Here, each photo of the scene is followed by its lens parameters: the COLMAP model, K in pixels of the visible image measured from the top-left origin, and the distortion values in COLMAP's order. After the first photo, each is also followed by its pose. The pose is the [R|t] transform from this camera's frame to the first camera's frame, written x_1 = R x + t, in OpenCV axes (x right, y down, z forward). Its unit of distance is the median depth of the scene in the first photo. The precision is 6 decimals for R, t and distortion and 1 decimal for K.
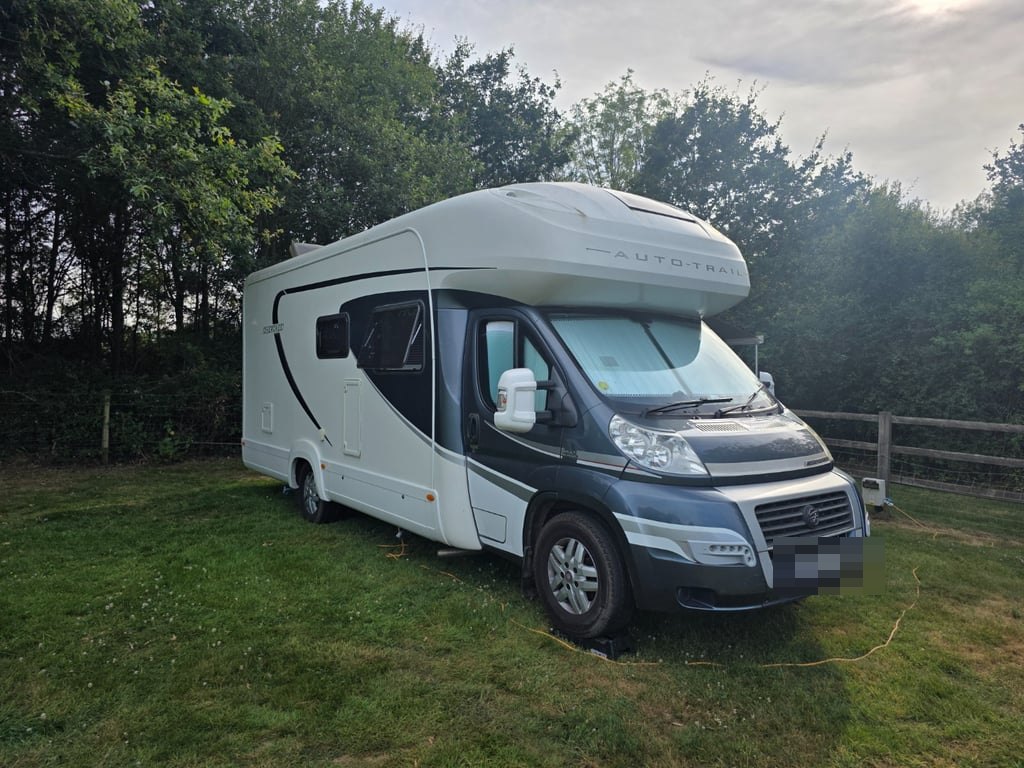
lens RADIAL K [[694.2, 0, 512.0], [0, 694.2, 384.0], [0, 0, 1]] dist [0.053519, -0.050500]
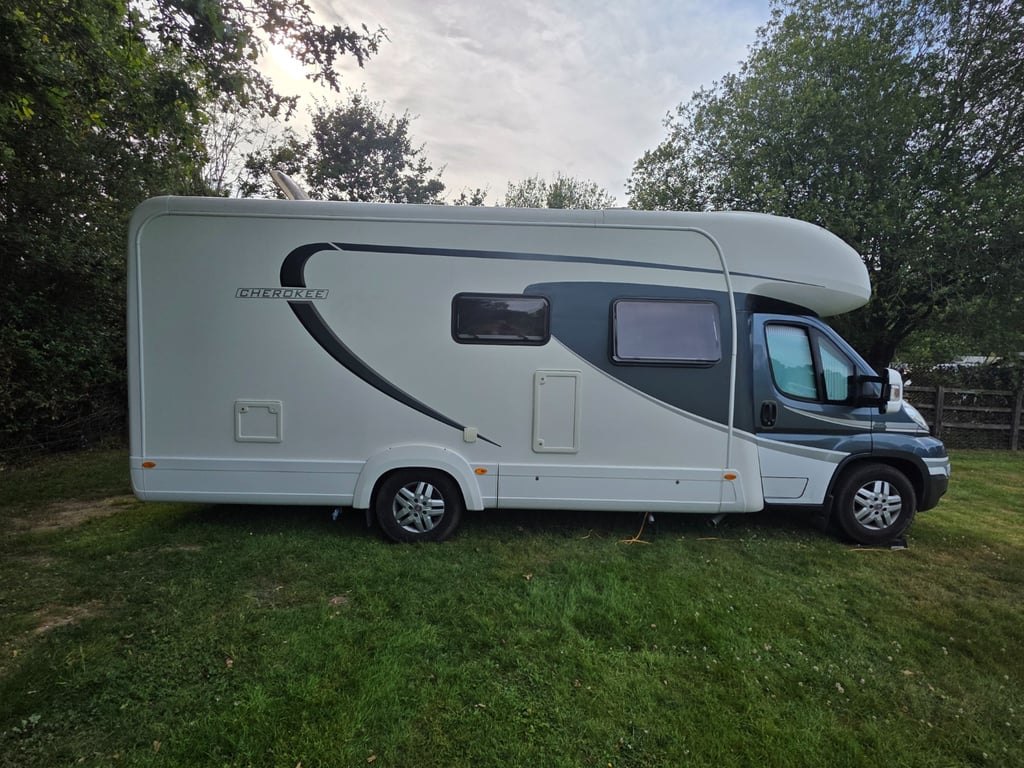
lens RADIAL K [[345.7, 0, 512.0], [0, 345.7, 384.0], [0, 0, 1]] dist [0.012216, -0.000023]
pose [[0.580112, -0.025041, 0.814152, -0.777650], [-0.007797, 0.999311, 0.036292, -0.006044], [-0.814500, -0.027402, 0.579517, 0.958689]]
